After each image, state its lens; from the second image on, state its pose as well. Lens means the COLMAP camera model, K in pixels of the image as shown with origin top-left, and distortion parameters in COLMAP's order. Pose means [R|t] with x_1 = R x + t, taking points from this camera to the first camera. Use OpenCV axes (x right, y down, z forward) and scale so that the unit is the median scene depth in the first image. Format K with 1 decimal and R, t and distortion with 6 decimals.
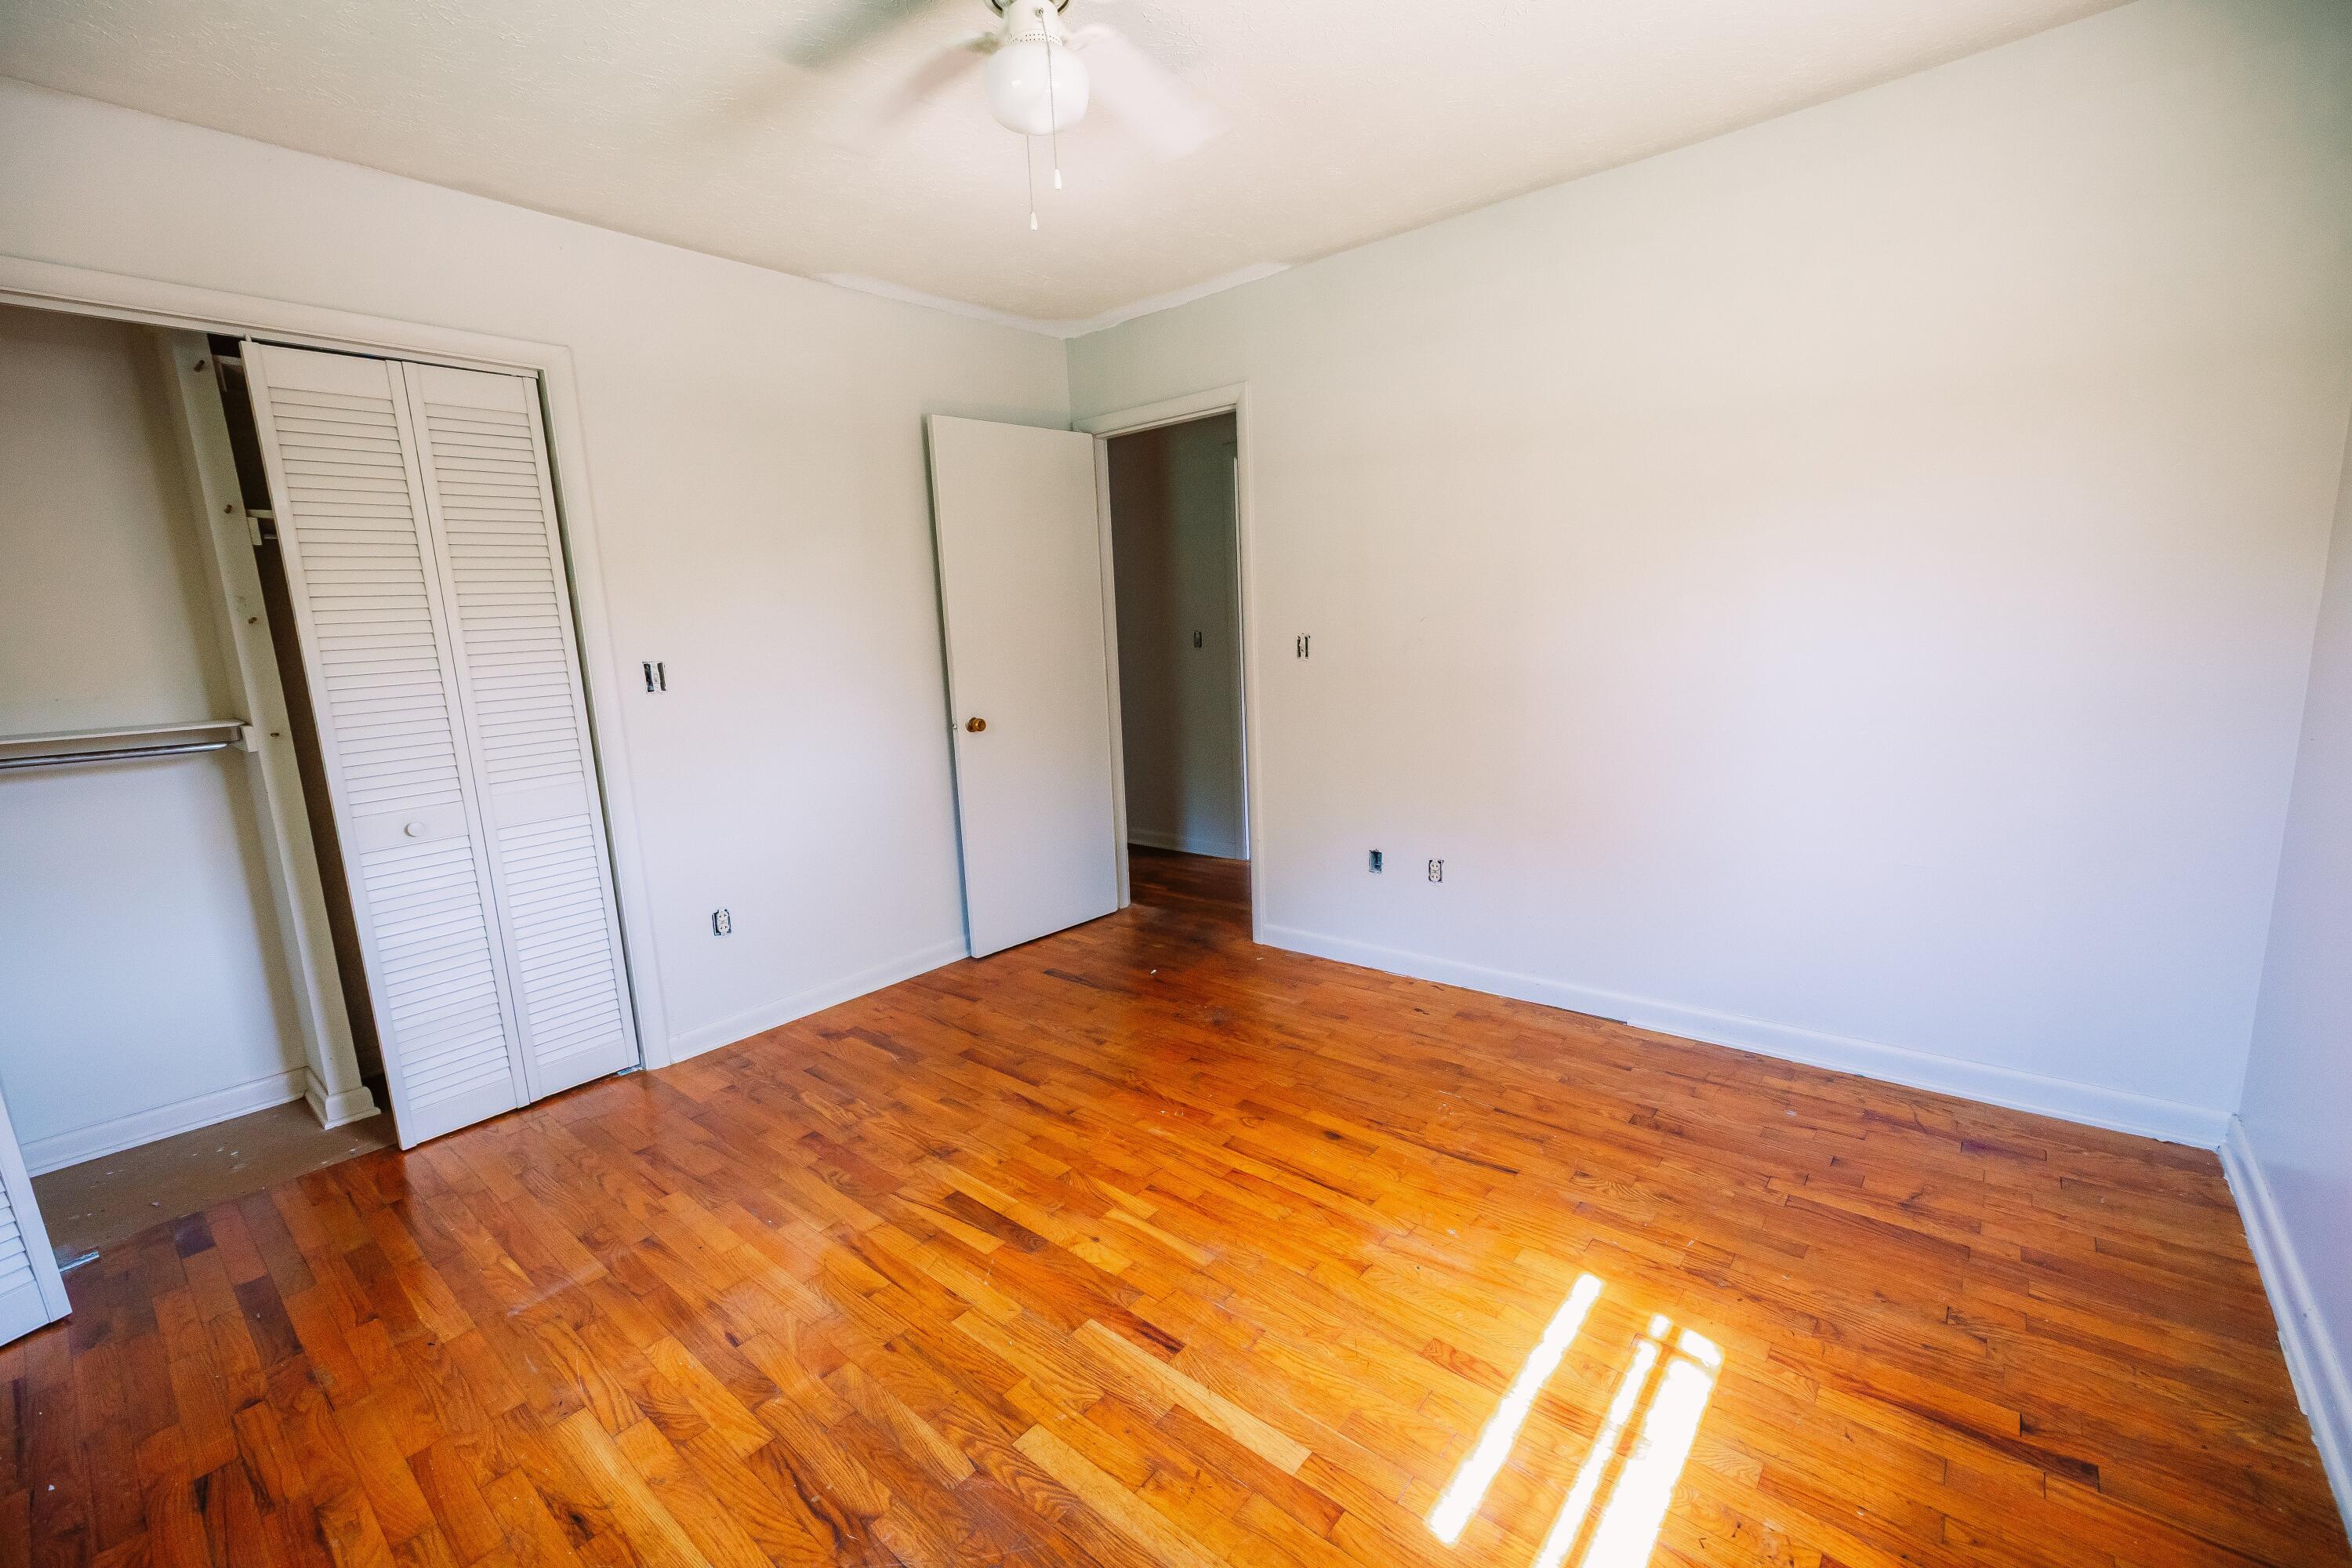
lens RADIAL K [[981.0, 0, 1148.9], [0, 981.0, 787.6], [0, 0, 1]] dist [0.000762, 0.000567]
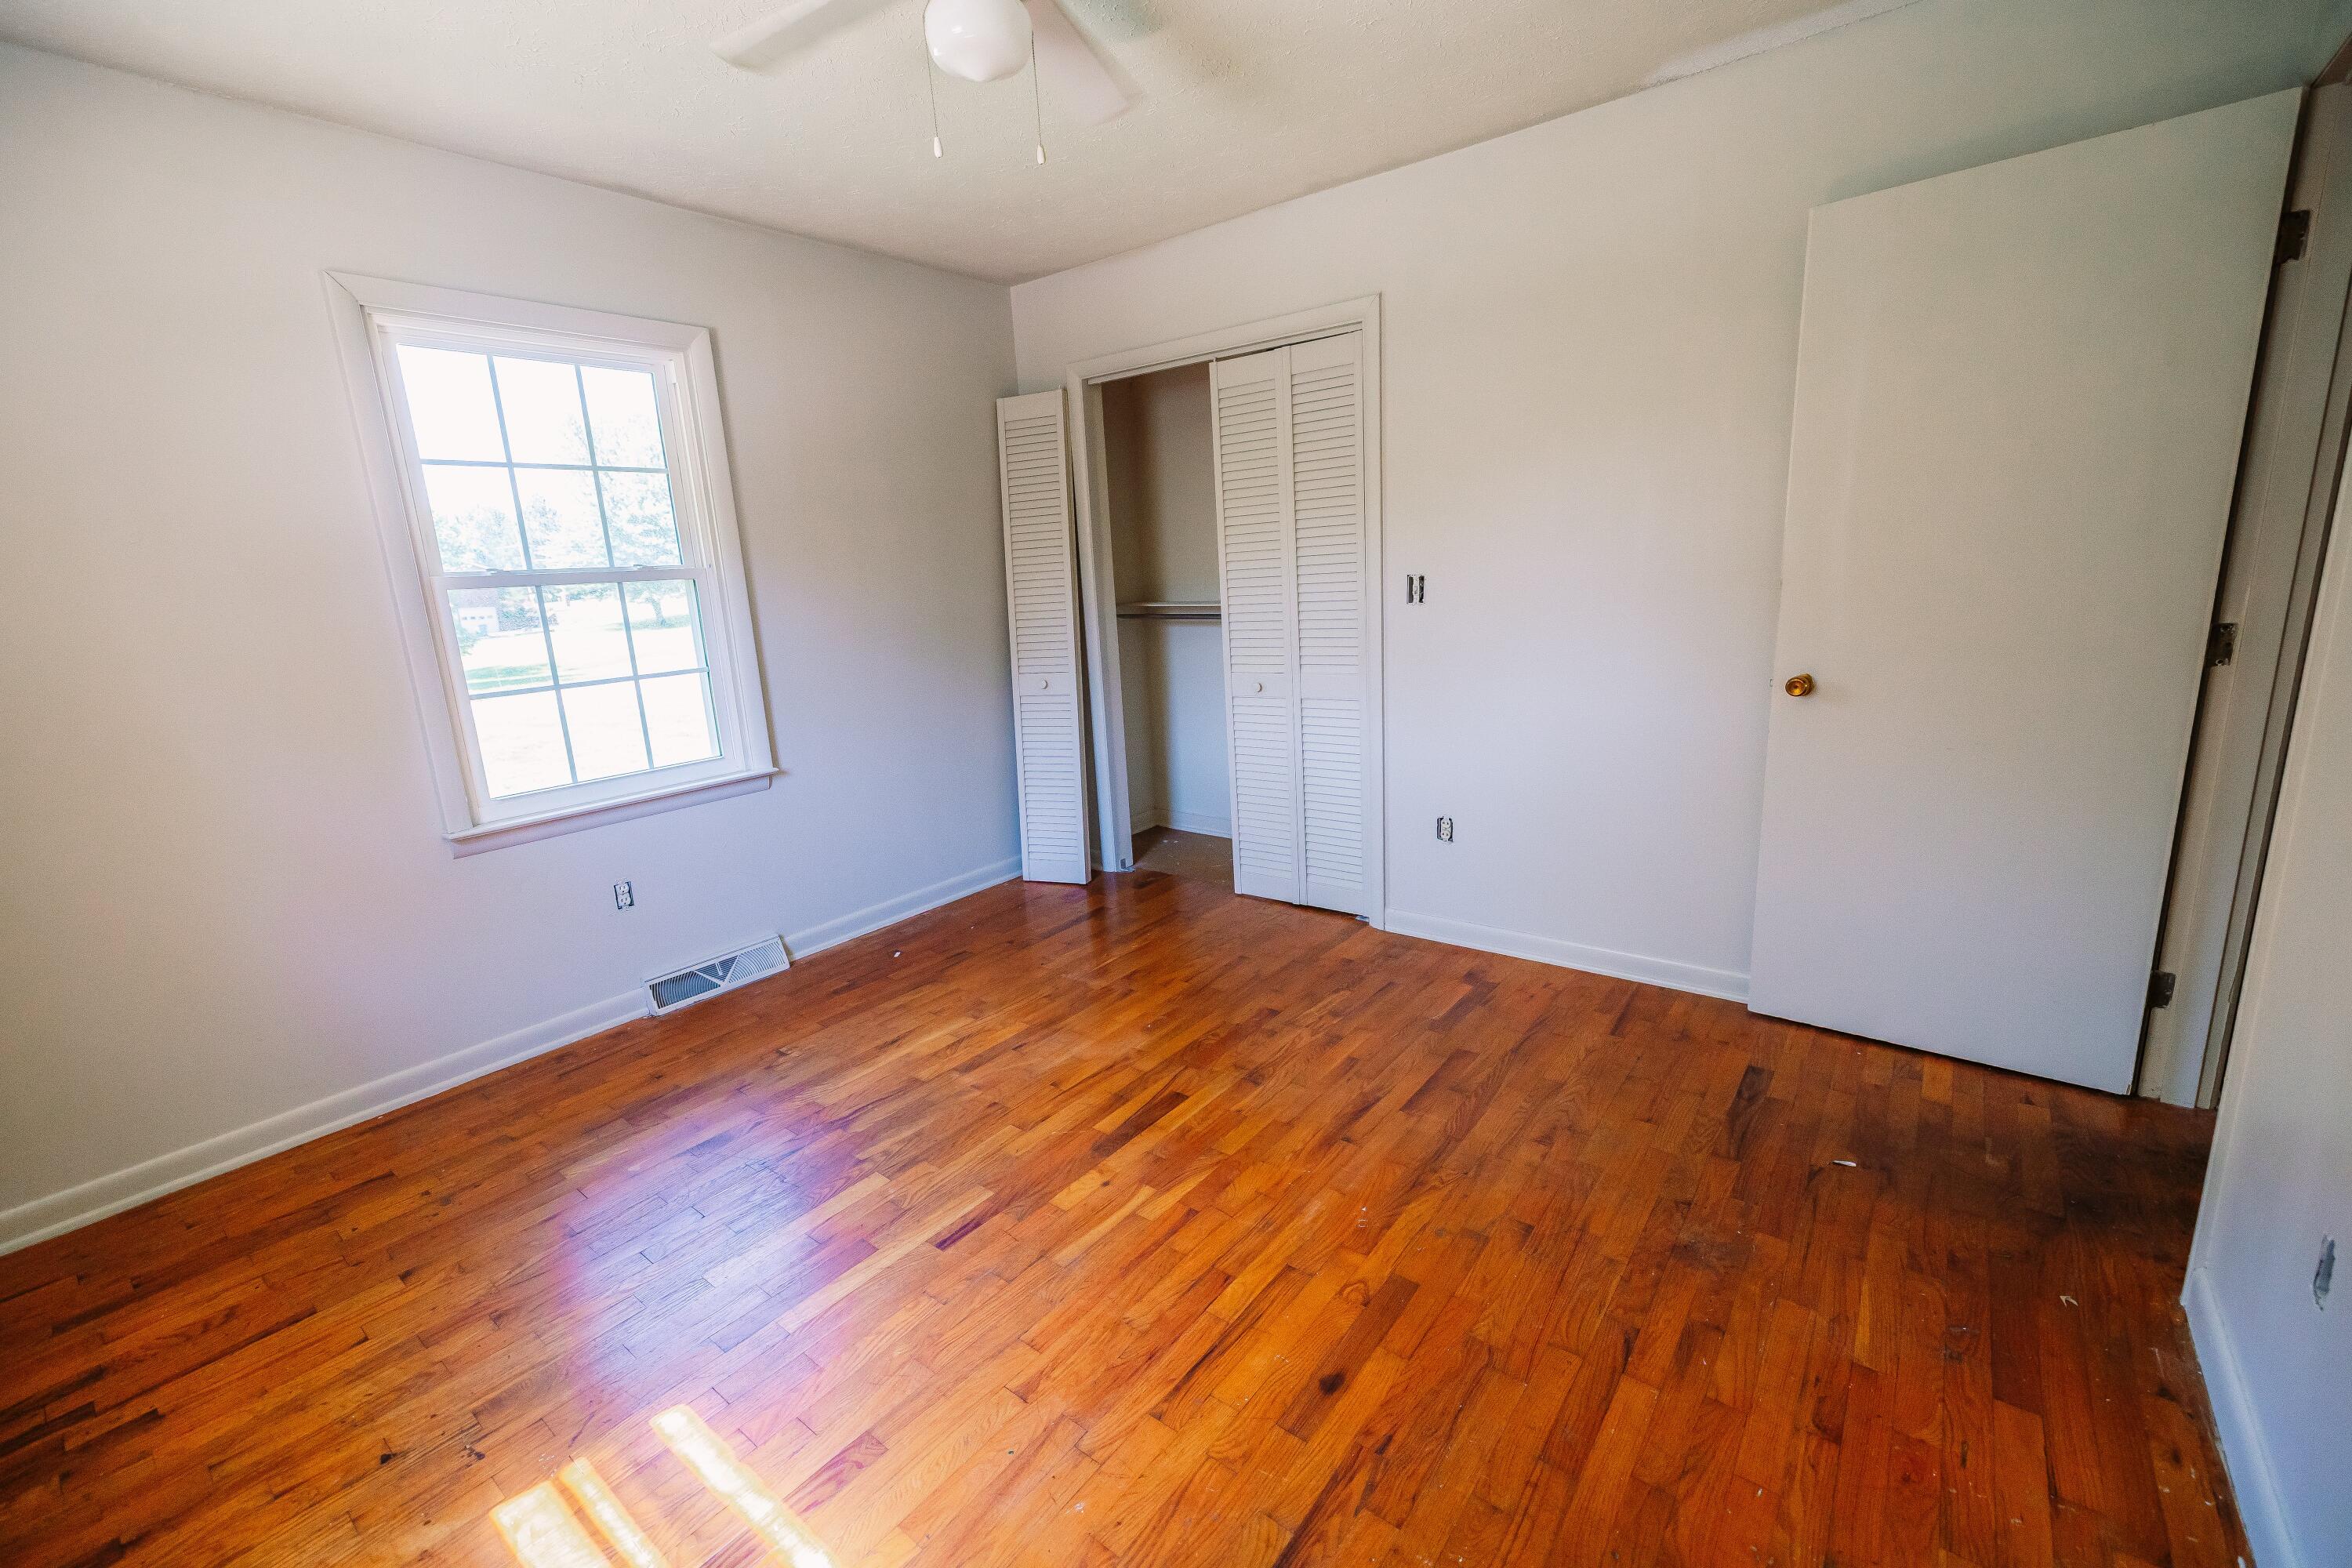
lens RADIAL K [[981.0, 0, 1173.3], [0, 981.0, 785.1], [0, 0, 1]] dist [0.000762, 0.000567]
pose [[0.051050, 0.259261, -0.964457, 0.681910], [-0.124795, 0.959803, 0.251404, -0.167755], [0.990868, 0.107525, 0.081352, 0.777558]]
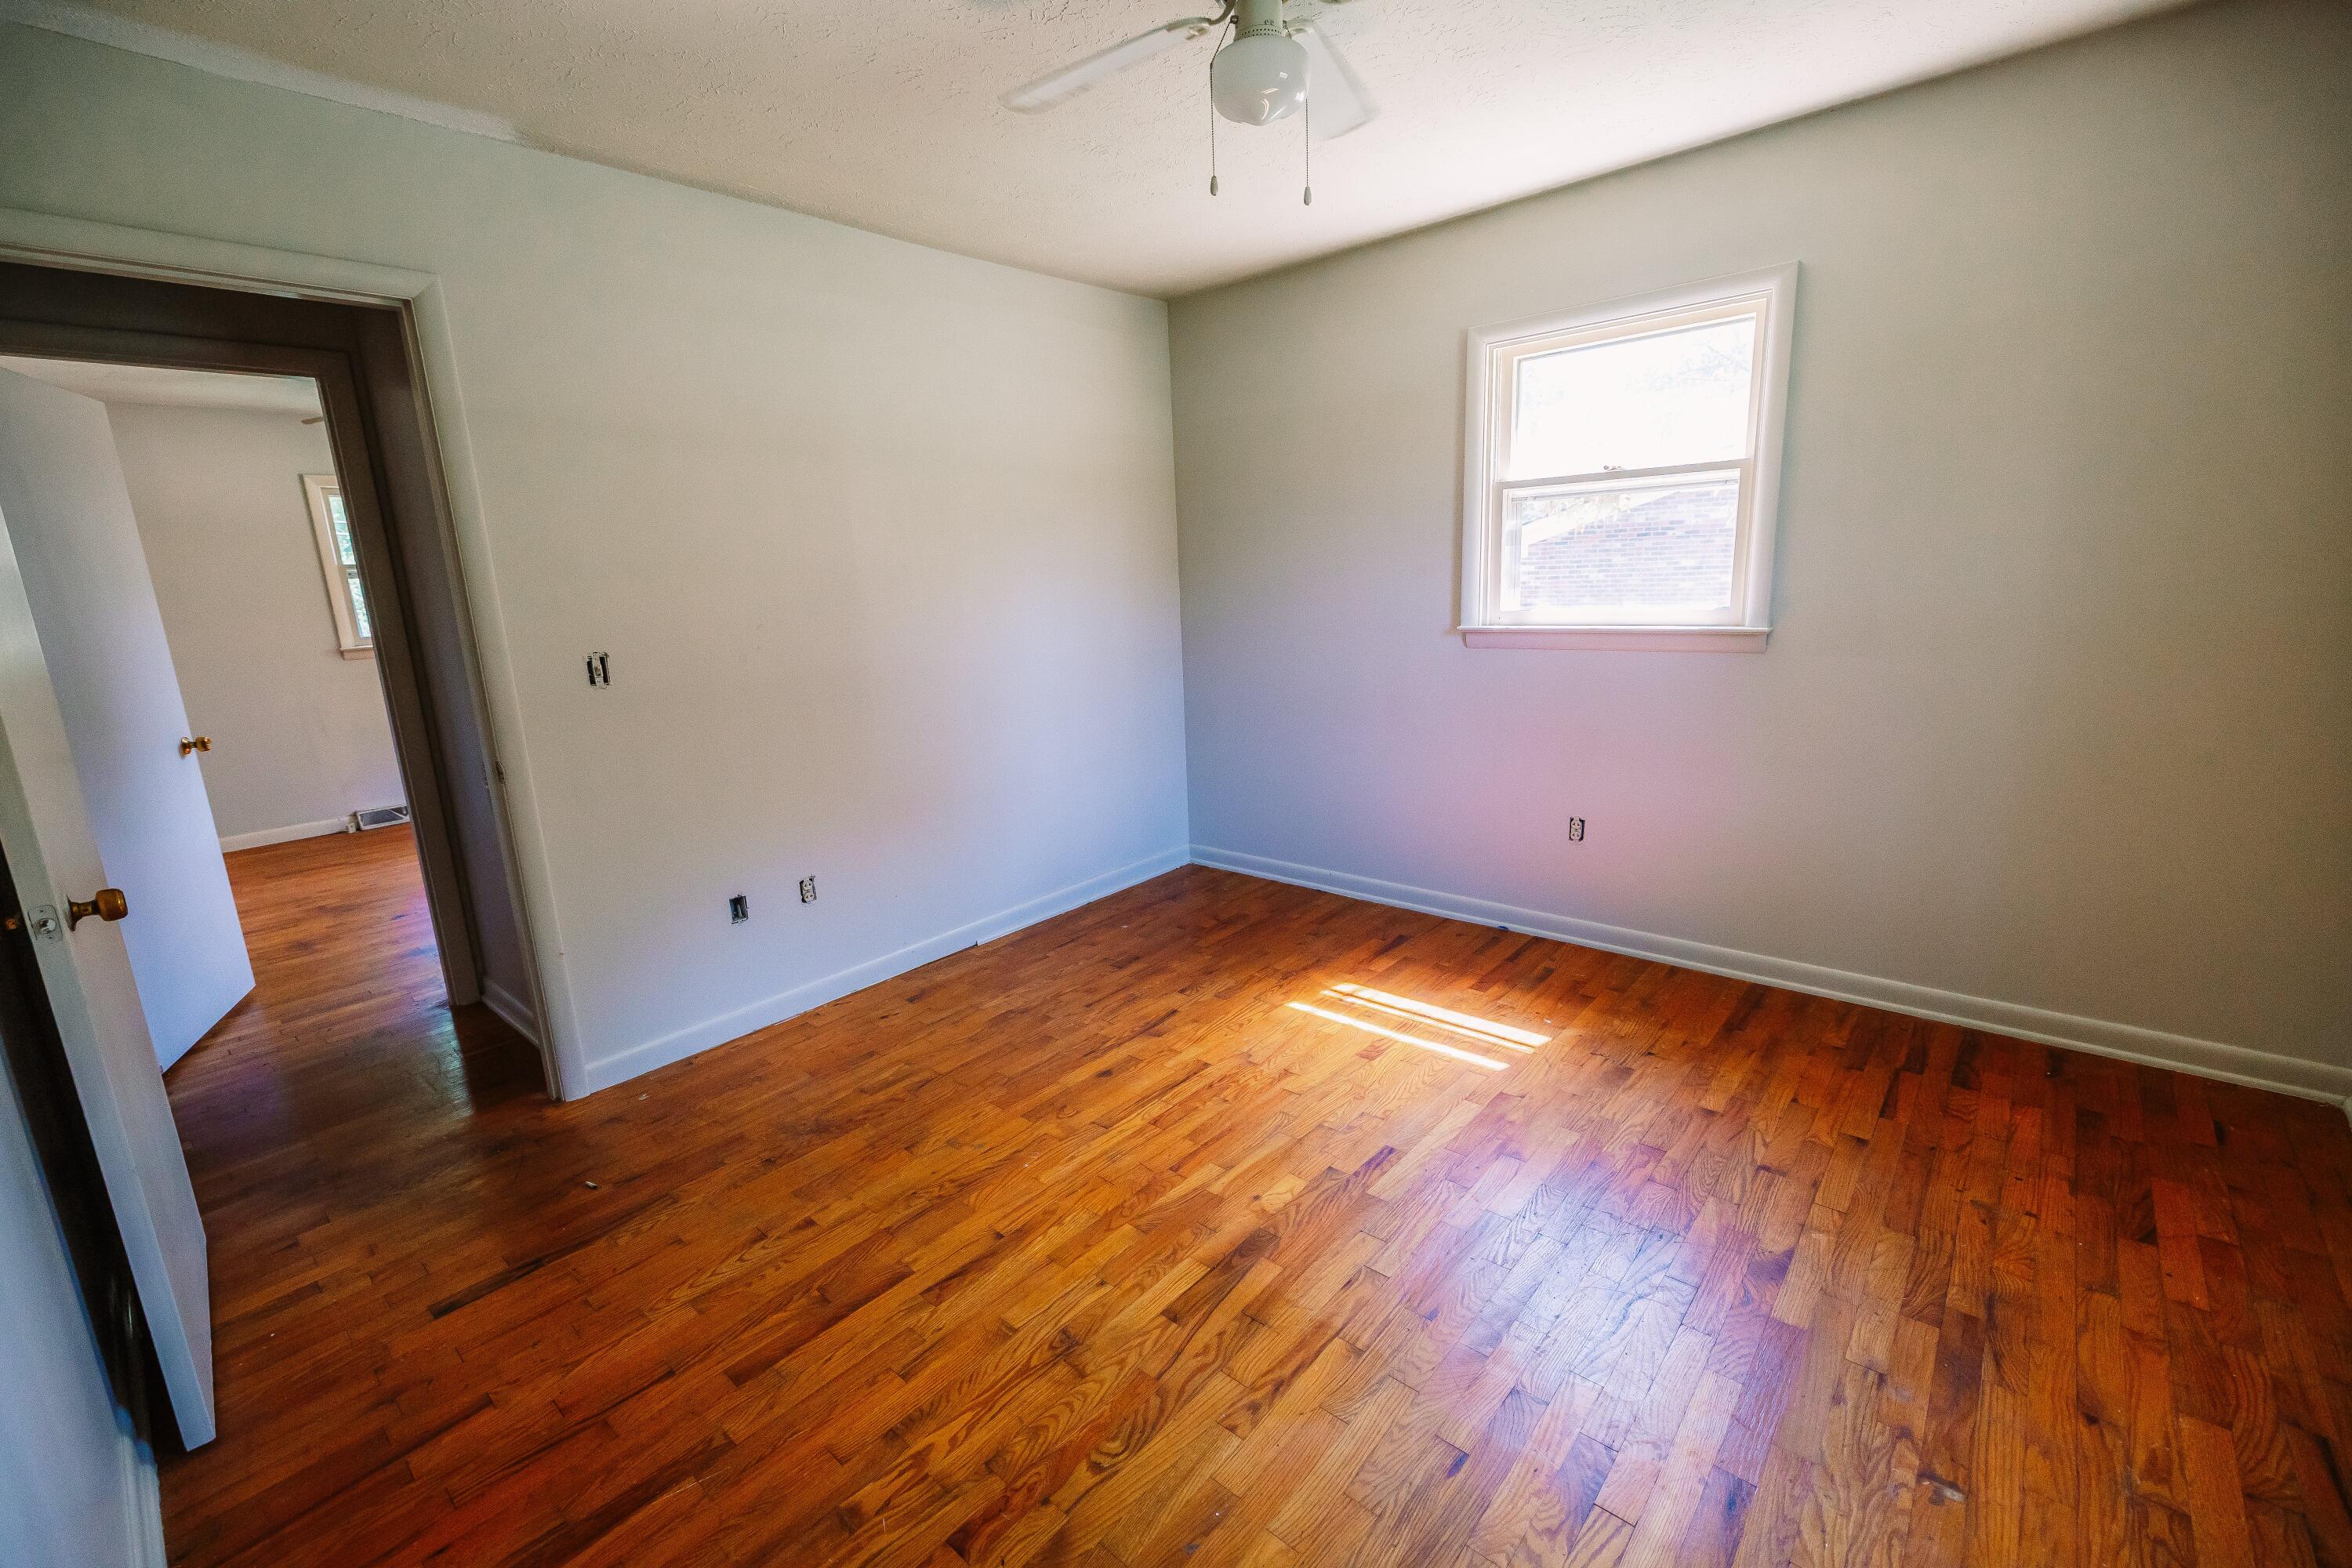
lens RADIAL K [[981.0, 0, 1172.6], [0, 981.0, 792.9], [0, 0, 1]] dist [0.000762, 0.000567]
pose [[0.012980, -0.176511, 0.984213, -0.820924], [0.219862, 0.960711, 0.169396, -0.117480], [-0.975445, 0.214193, 0.051278, 0.777519]]
